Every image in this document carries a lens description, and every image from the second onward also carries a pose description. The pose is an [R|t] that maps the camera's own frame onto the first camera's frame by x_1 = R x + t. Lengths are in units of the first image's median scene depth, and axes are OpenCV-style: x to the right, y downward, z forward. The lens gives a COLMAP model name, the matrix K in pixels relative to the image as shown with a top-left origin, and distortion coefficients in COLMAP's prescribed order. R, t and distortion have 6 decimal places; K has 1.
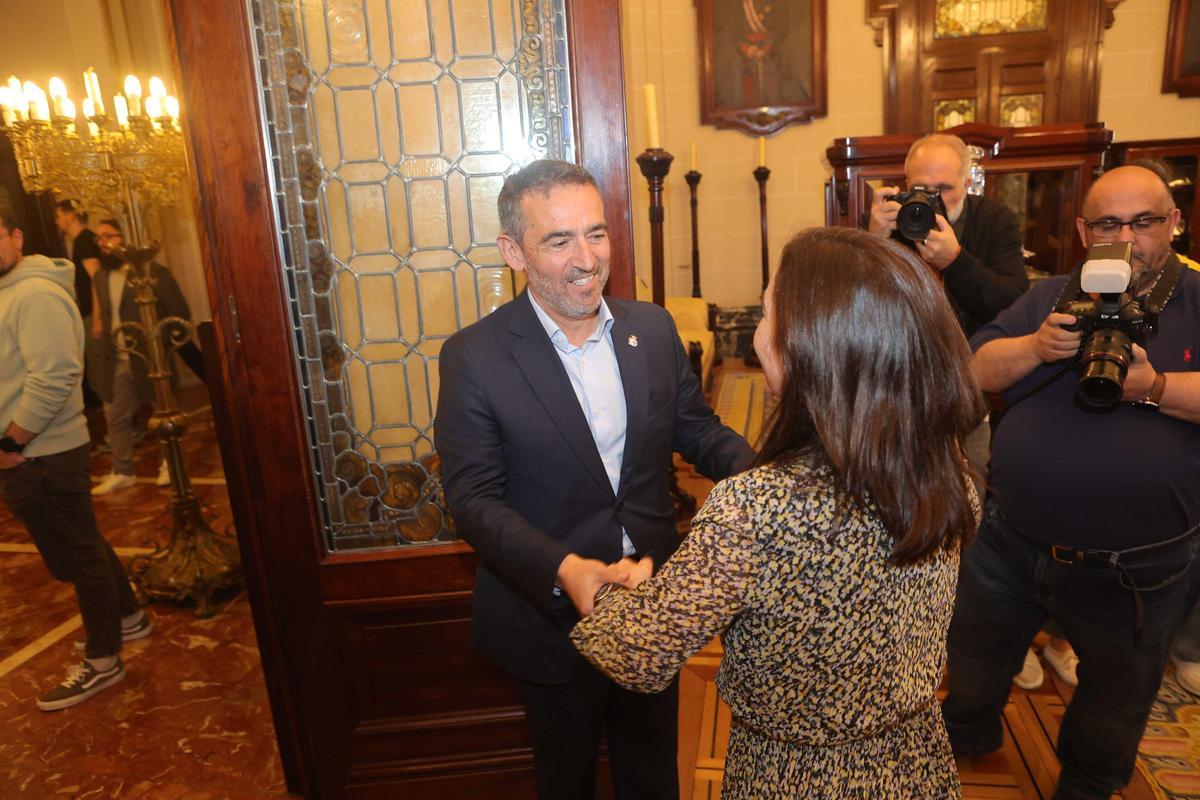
lens RADIAL K [[856.9, 0, 610.7], [0, 856.9, 407.5], [0, 0, 1]] dist [-0.089256, 0.067810]
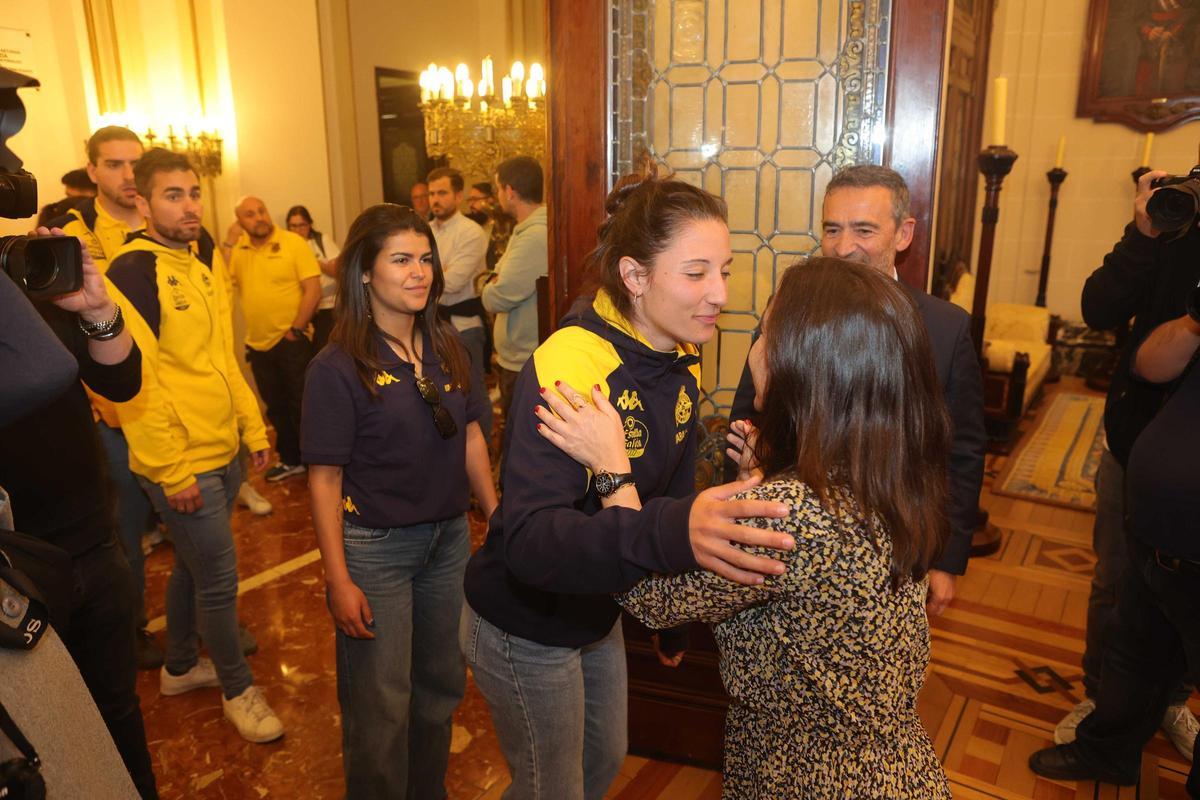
lens RADIAL K [[856.9, 0, 585.0], [0, 856.9, 406.0], [0, 0, 1]] dist [-0.089256, 0.067810]
pose [[0.910845, 0.154714, -0.382655, 0.042748], [-0.145949, 0.987923, 0.052028, 0.004948], [0.386084, 0.008458, 0.922425, -0.059899]]
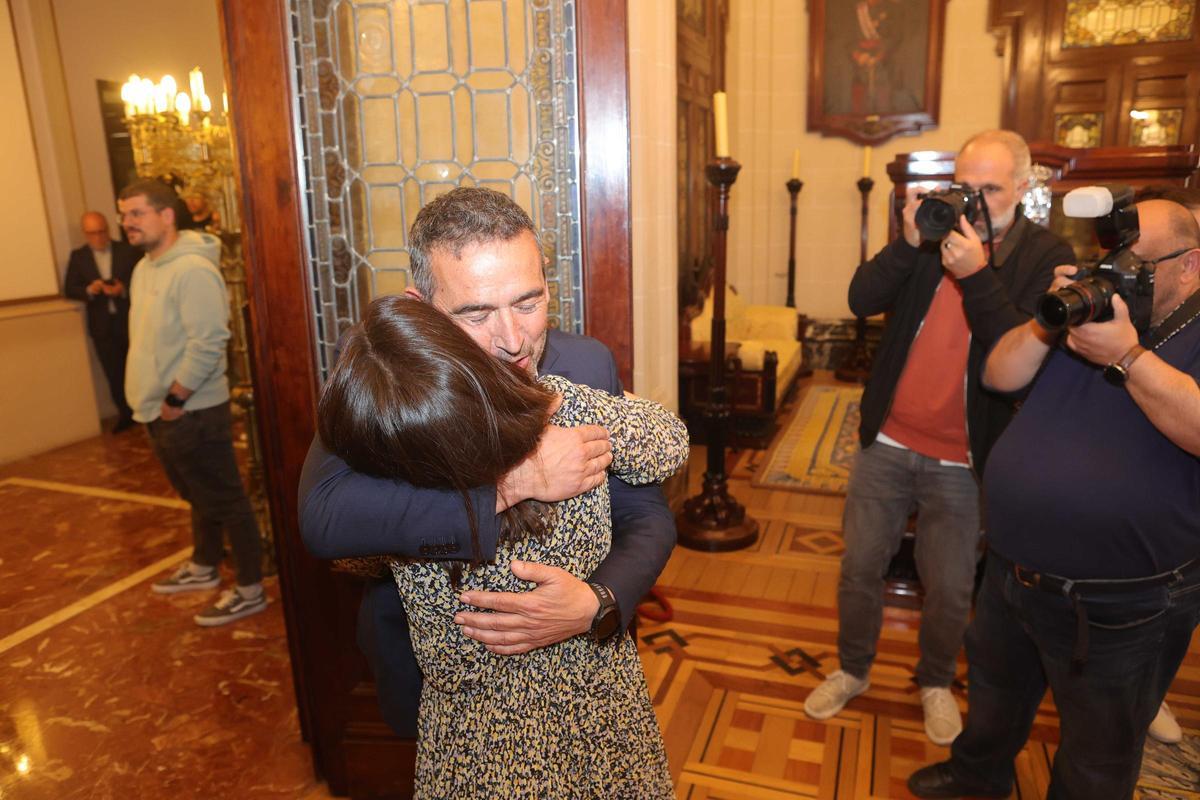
lens RADIAL K [[856.9, 0, 600.6], [0, 856.9, 408.2], [0, 0, 1]] dist [-0.089256, 0.067810]
pose [[0.986211, 0.075522, -0.147257, 0.099220], [-0.075343, 0.997134, 0.006798, -0.005344], [0.147348, 0.004390, 0.989075, -0.016173]]
